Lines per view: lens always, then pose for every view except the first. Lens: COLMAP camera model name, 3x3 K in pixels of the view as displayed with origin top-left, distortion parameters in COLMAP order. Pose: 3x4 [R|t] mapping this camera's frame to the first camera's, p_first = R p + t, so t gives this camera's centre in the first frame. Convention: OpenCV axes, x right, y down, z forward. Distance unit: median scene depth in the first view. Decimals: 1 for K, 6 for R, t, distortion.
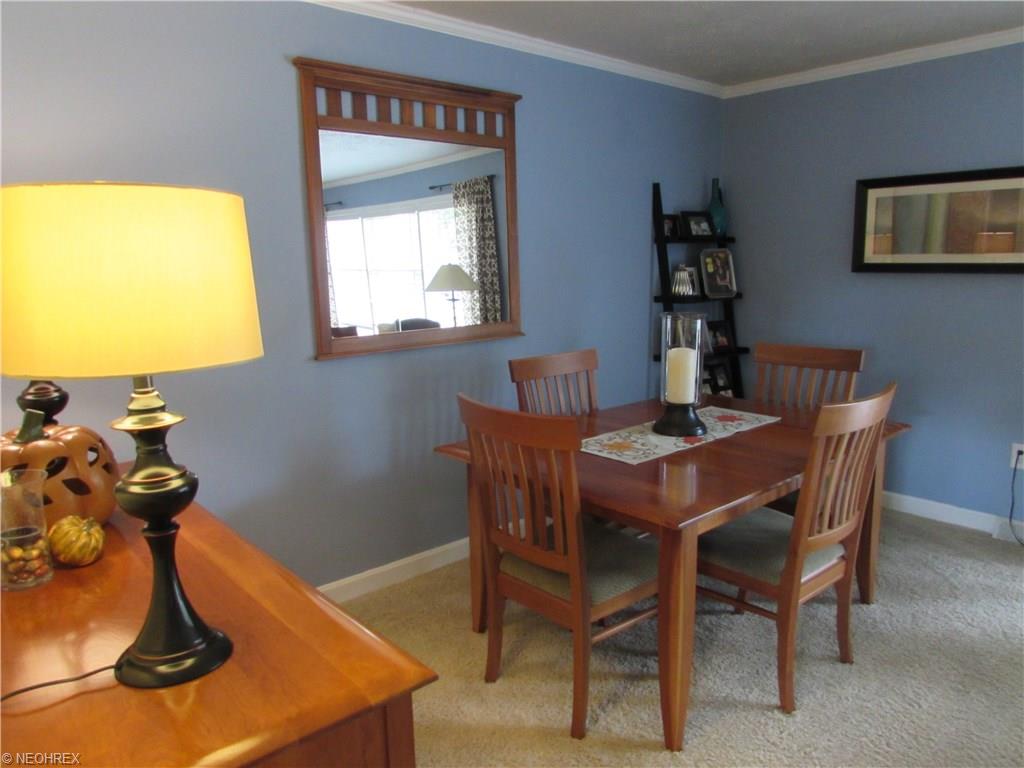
lens RADIAL K [[725.3, 0, 514.5], [0, 725.3, 387.1], [0, 0, 1]] dist [-0.032332, 0.011061]
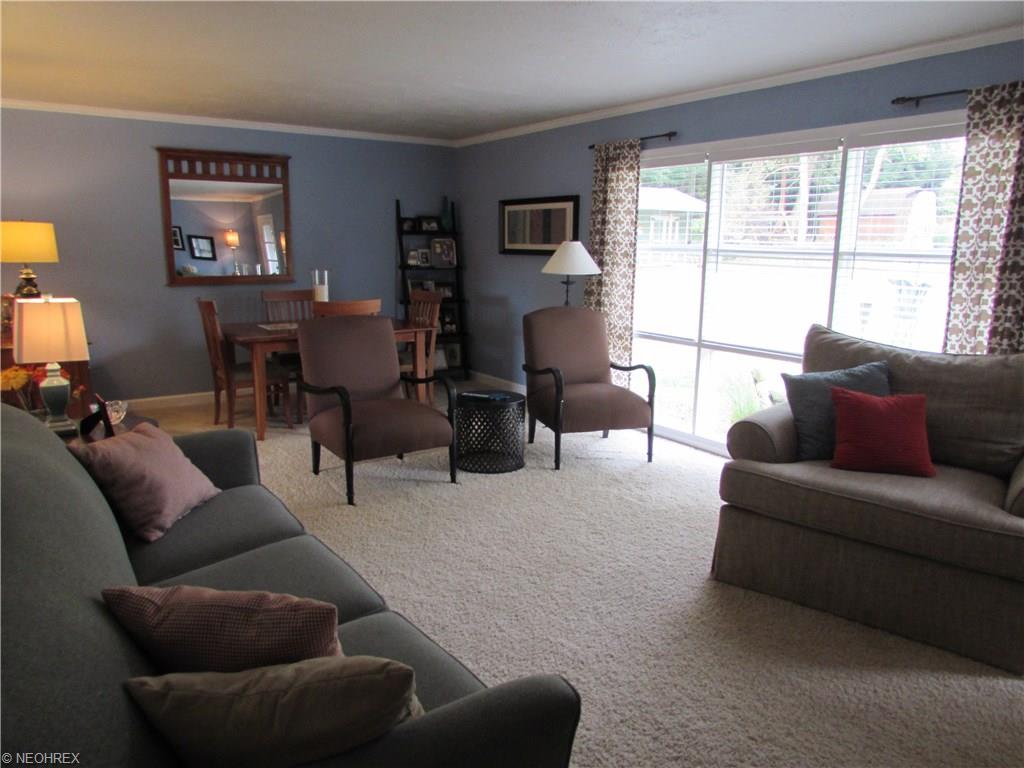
lens RADIAL K [[725.3, 0, 510.4], [0, 725.3, 379.5], [0, 0, 1]] dist [-0.032332, 0.011061]
pose [[0.992701, 0.048128, -0.110578, 0.734344], [-0.047229, 0.998826, 0.010741, 0.125388], [0.110966, -0.005440, 0.993809, -0.750490]]
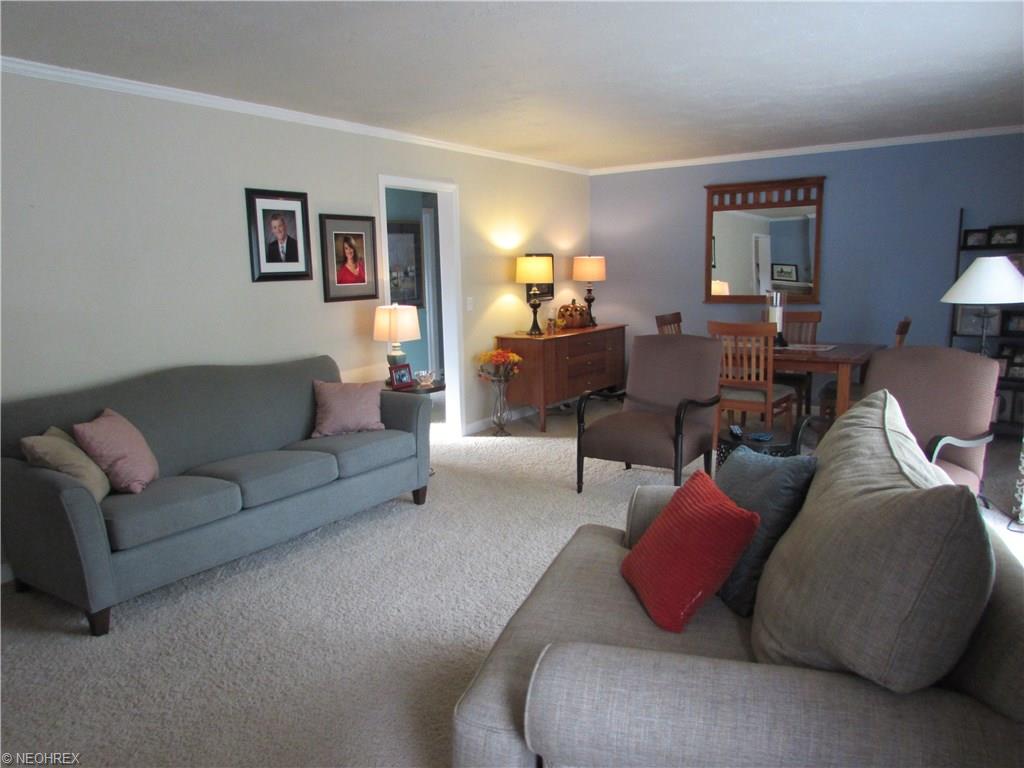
lens RADIAL K [[725.3, 0, 510.3], [0, 725.3, 385.7], [0, 0, 1]] dist [-0.032332, 0.011061]
pose [[0.250458, 0.169328, -0.953204, 1.512391], [-0.154352, 0.978976, 0.133350, 0.012032], [0.955744, 0.113730, 0.271329, -0.224099]]
